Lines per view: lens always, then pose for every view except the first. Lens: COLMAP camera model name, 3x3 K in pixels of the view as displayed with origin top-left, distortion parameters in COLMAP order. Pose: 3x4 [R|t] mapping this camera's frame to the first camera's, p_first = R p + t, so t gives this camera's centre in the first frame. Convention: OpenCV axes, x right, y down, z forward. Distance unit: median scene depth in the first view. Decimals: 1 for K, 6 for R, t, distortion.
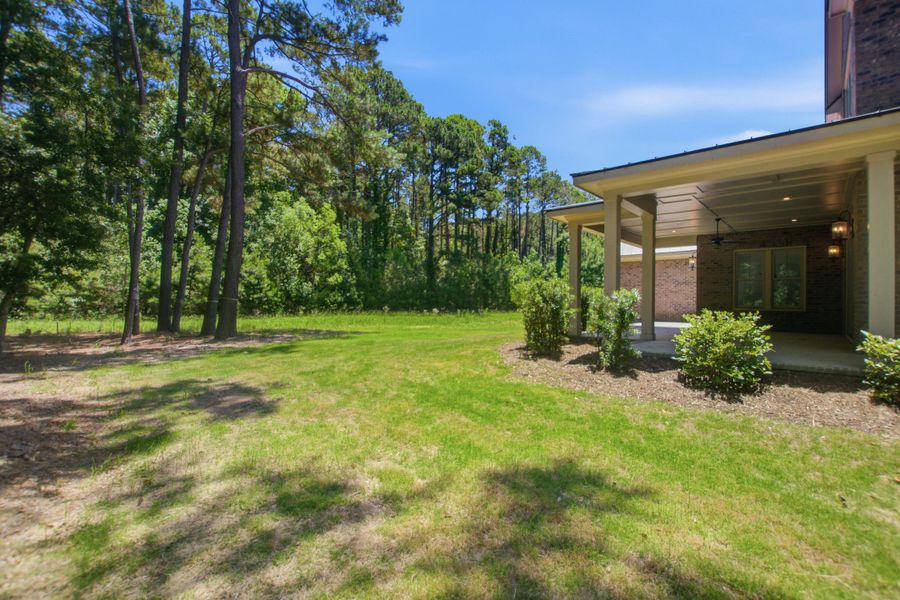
lens RADIAL K [[402.9, 0, 446.4], [0, 402.9, 299.7], [0, 0, 1]] dist [-0.032490, -0.000285]
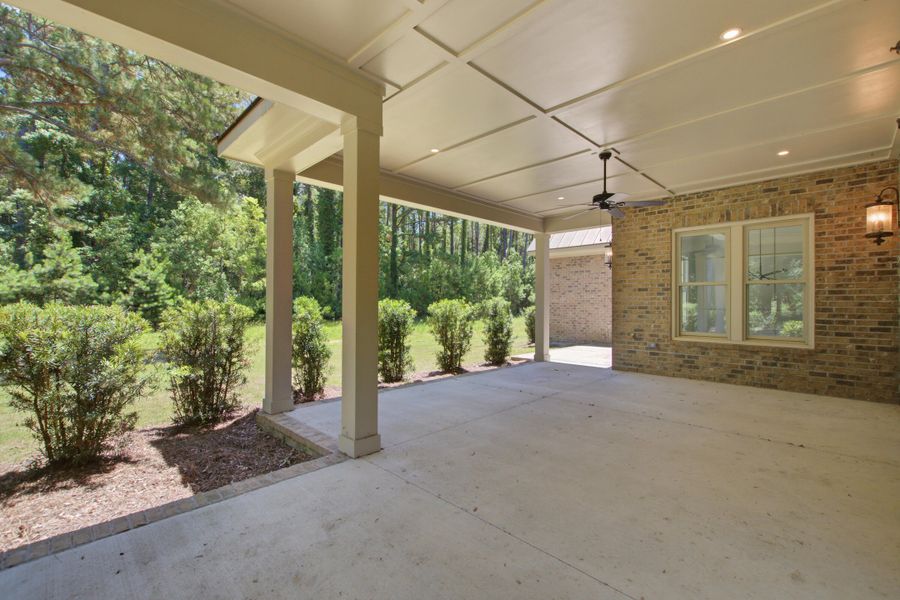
lens RADIAL K [[391.7, 0, 454.3], [0, 391.7, 301.6], [0, 0, 1]] dist [0.004382, -0.000155]
pose [[0.999774, -0.008166, -0.019619, 0.287475], [0.008166, 0.999967, -0.000092, -0.019124], [0.019619, -0.000068, 0.999808, 0.300661]]
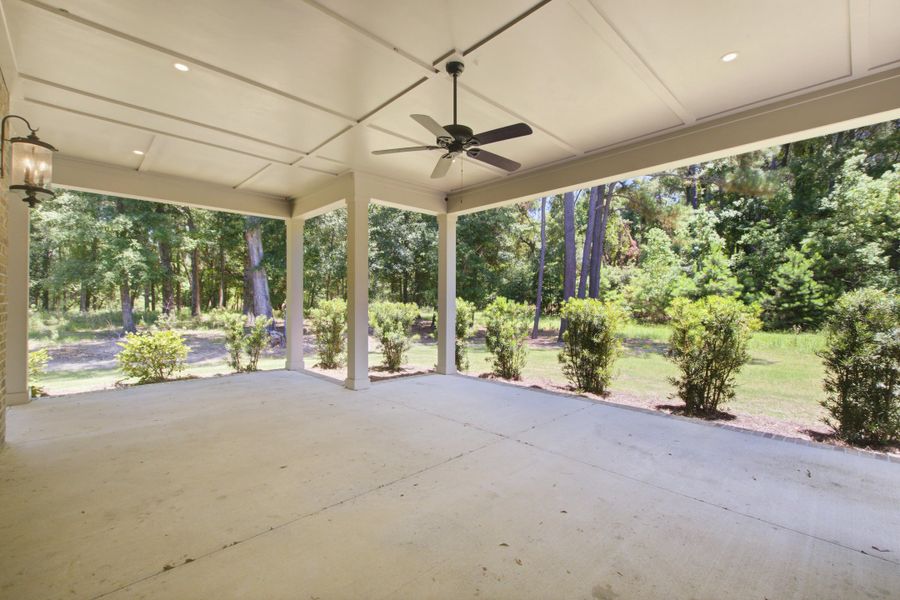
lens RADIAL K [[391.7, 0, 450.6], [0, 391.7, 297.9], [0, 0, 1]] dist [0.004382, -0.000155]
pose [[-0.046922, -0.018678, -0.998724, 0.542510], [0.000808, 0.999824, -0.018737, -0.015622], [0.998898, -0.001686, -0.046899, 0.563212]]
